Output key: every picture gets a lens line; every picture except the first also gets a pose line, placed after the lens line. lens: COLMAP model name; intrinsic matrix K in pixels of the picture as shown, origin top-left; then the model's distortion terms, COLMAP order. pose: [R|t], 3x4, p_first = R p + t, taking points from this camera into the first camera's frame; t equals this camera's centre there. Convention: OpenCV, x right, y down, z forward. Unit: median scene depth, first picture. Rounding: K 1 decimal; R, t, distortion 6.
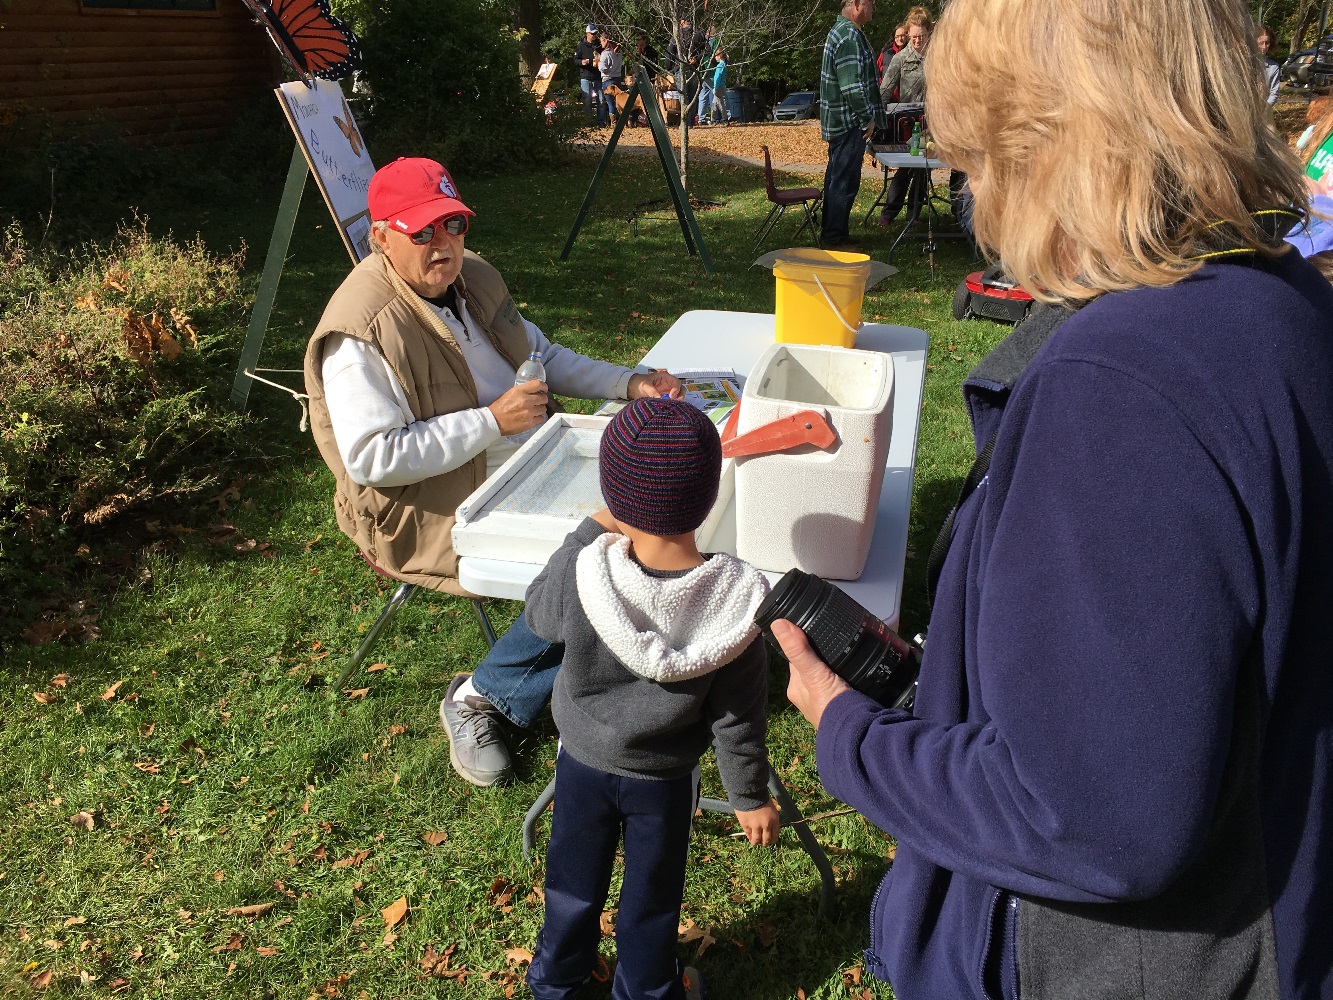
lens RADIAL K [[1137.2, 0, 659.1], [0, 1137.2, 503.5], [0, 0, 1]] dist [0.069226, -0.065168]
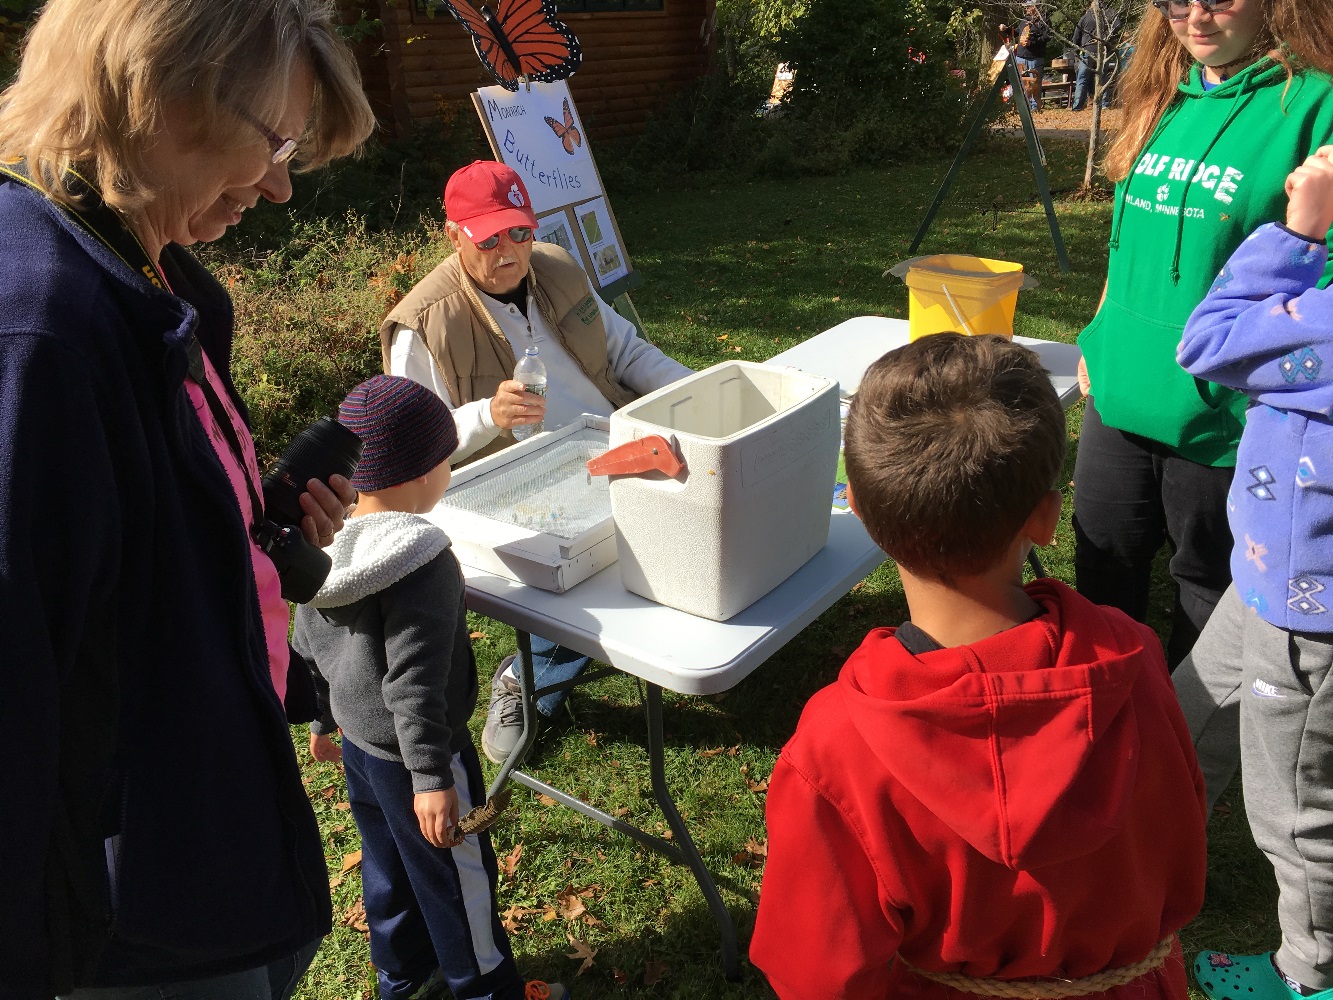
lens RADIAL K [[1137.2, 0, 661.5], [0, 1137.2, 501.6], [0, 0, 1]] dist [0.069226, -0.065168]
pose [[0.918200, 0.116244, -0.378677, 0.264119], [-0.112293, 0.993141, 0.032585, -0.030681], [0.379867, 0.012603, 0.924955, 0.068463]]
